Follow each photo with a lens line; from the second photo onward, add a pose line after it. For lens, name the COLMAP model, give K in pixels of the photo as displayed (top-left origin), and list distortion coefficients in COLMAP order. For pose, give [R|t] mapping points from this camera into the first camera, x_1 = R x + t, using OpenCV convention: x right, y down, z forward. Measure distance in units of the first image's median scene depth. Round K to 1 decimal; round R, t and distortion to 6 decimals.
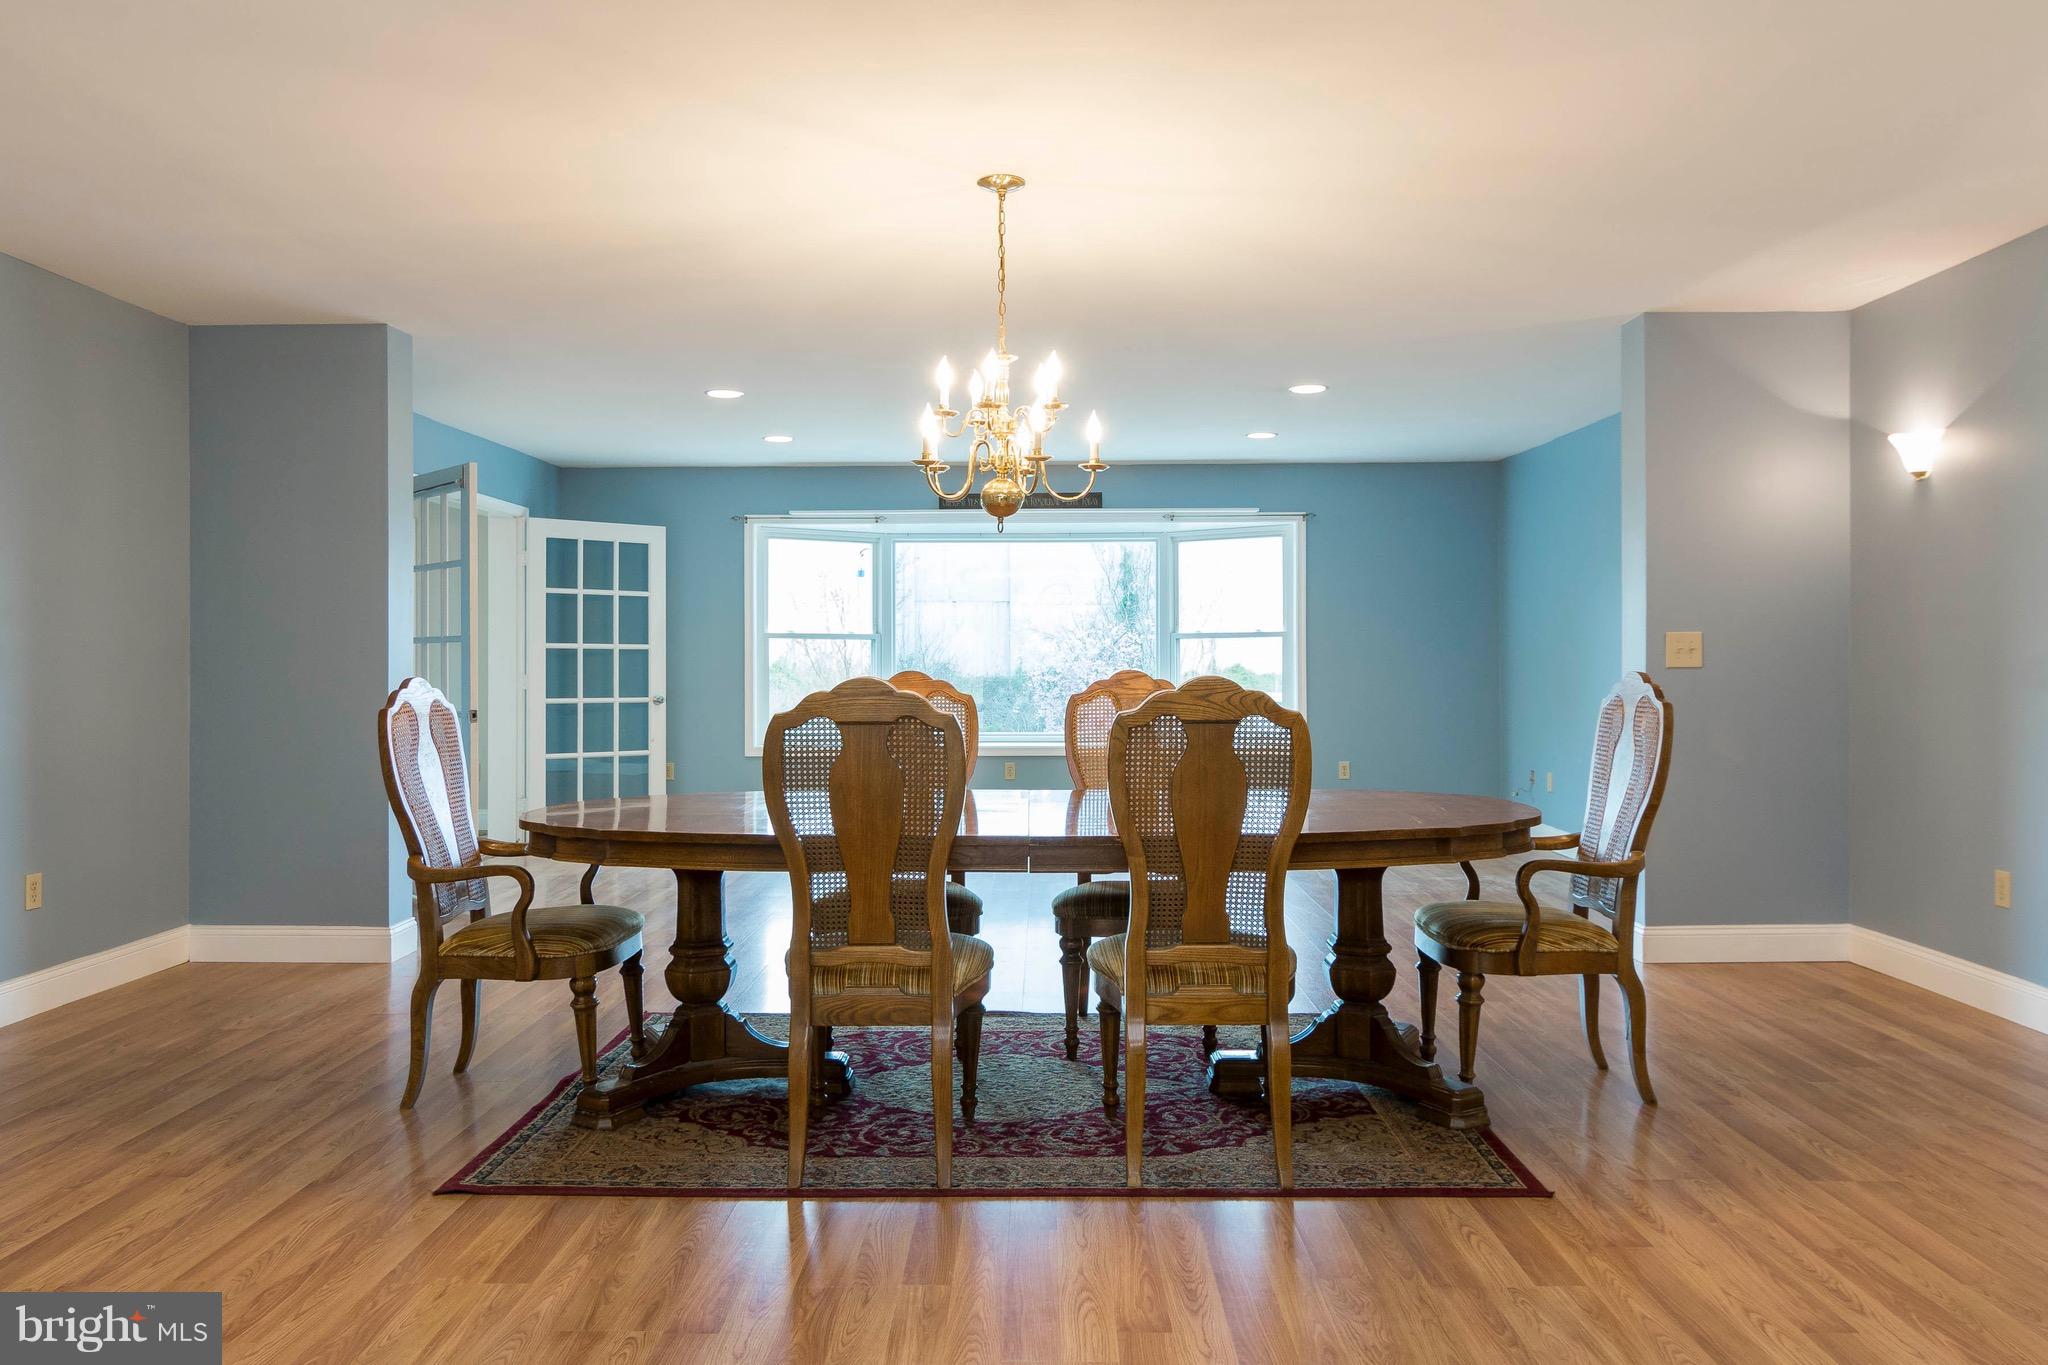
lens RADIAL K [[1446.2, 0, 1020.5], [0, 1446.2, 661.7], [0, 0, 1]] dist [-0.006317, -0.003491]
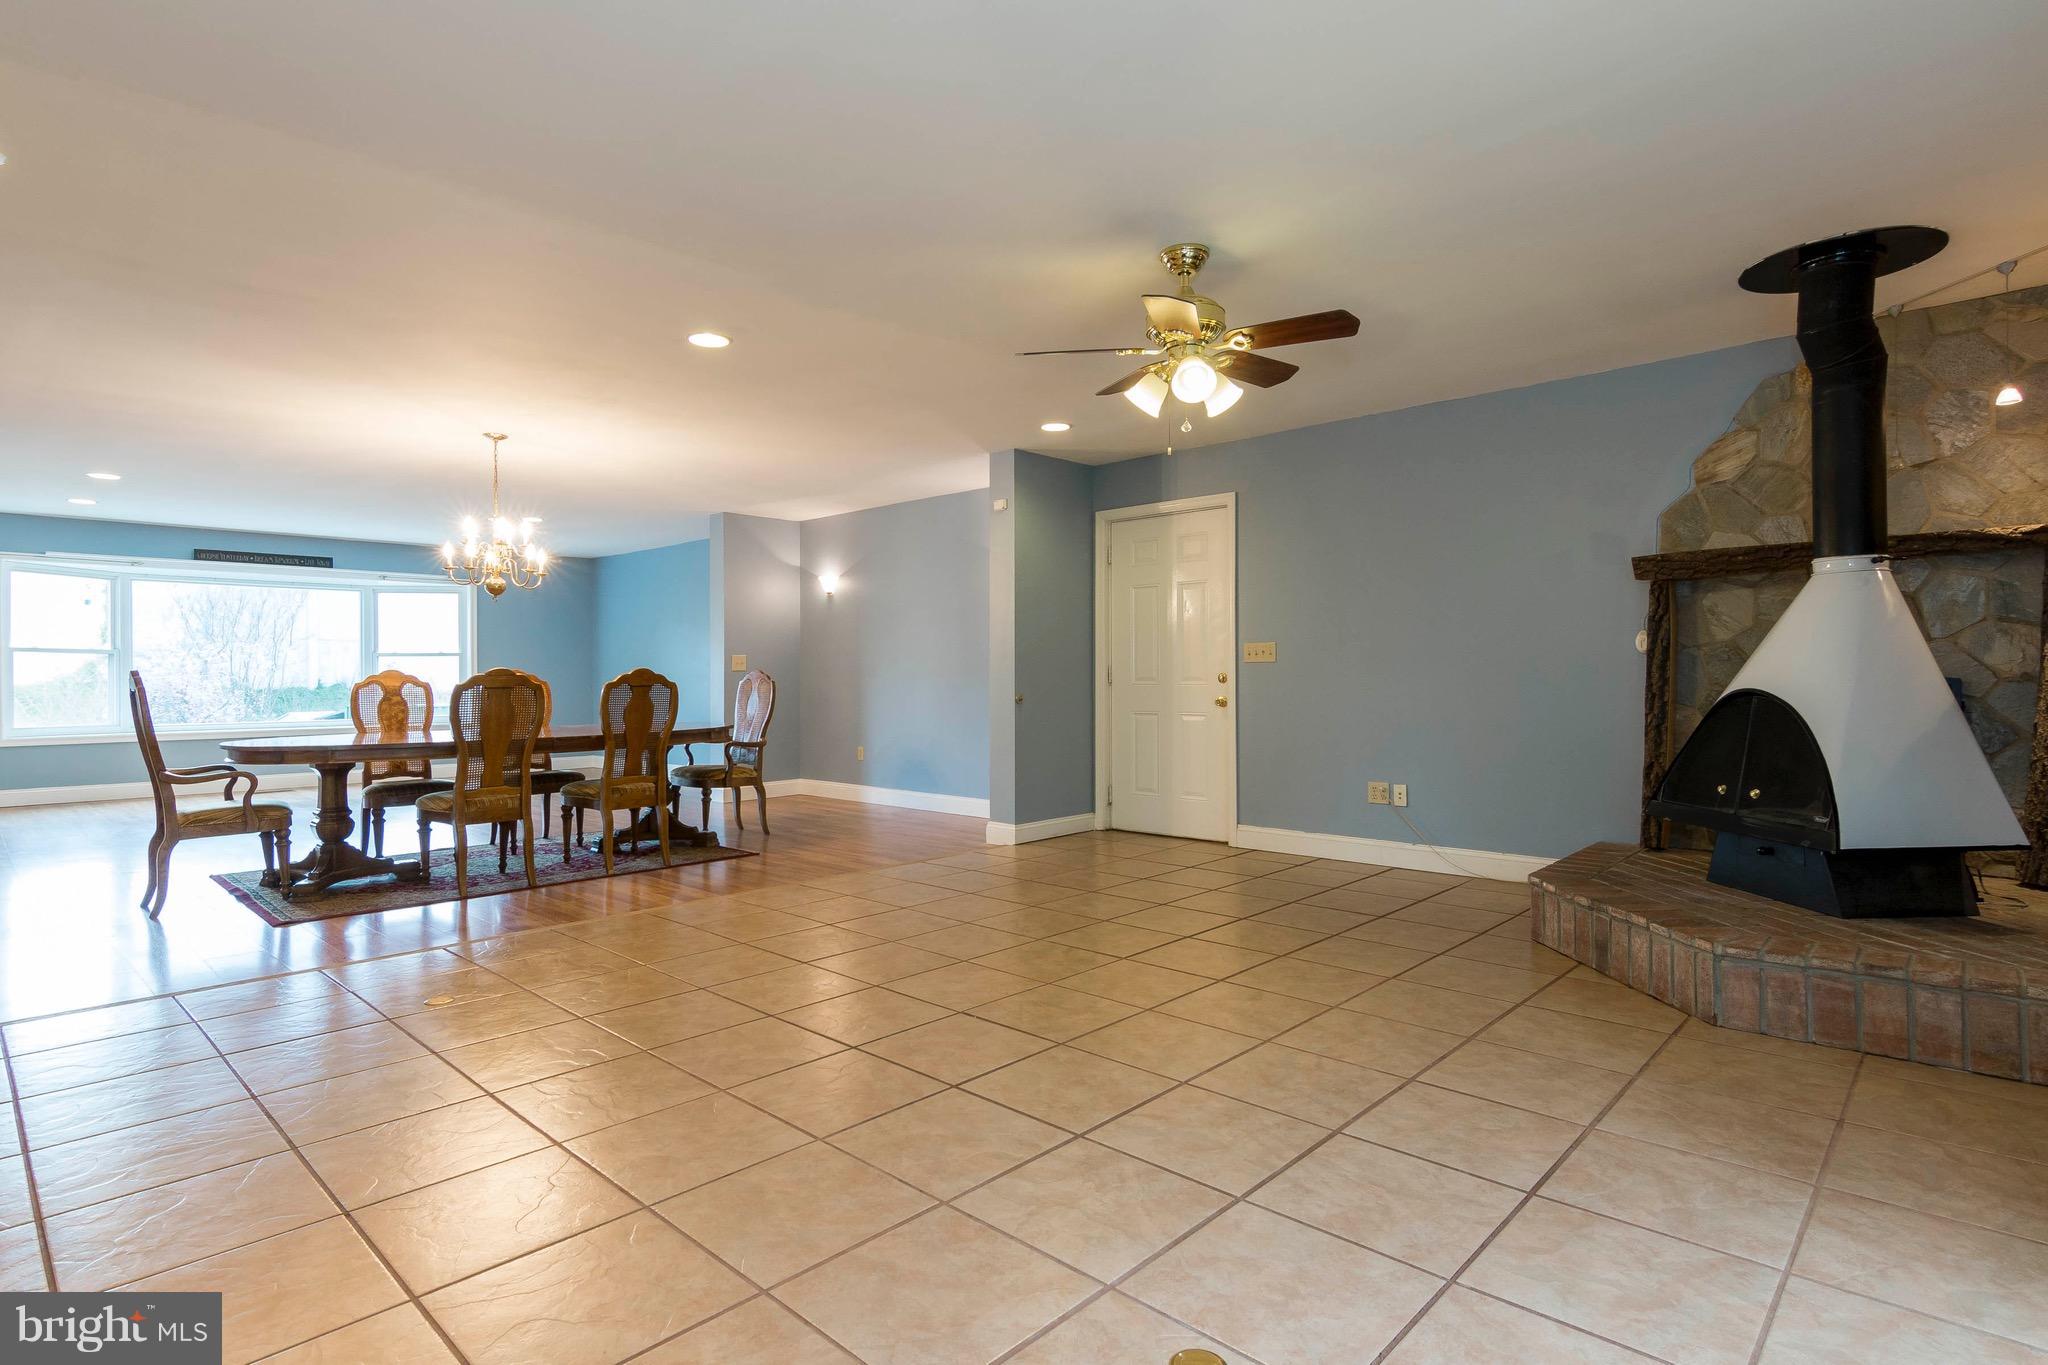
lens RADIAL K [[1030.5, 0, 1013.7], [0, 1030.5, 673.1], [0, 0, 1]] dist [0.002045, 0.000334]
pose [[0.676316, 0.000494, 0.736611, -0.445122], [0.003800, 0.999984, -0.004160, 0.016117], [-0.736602, 0.005613, 0.676303, -0.415174]]
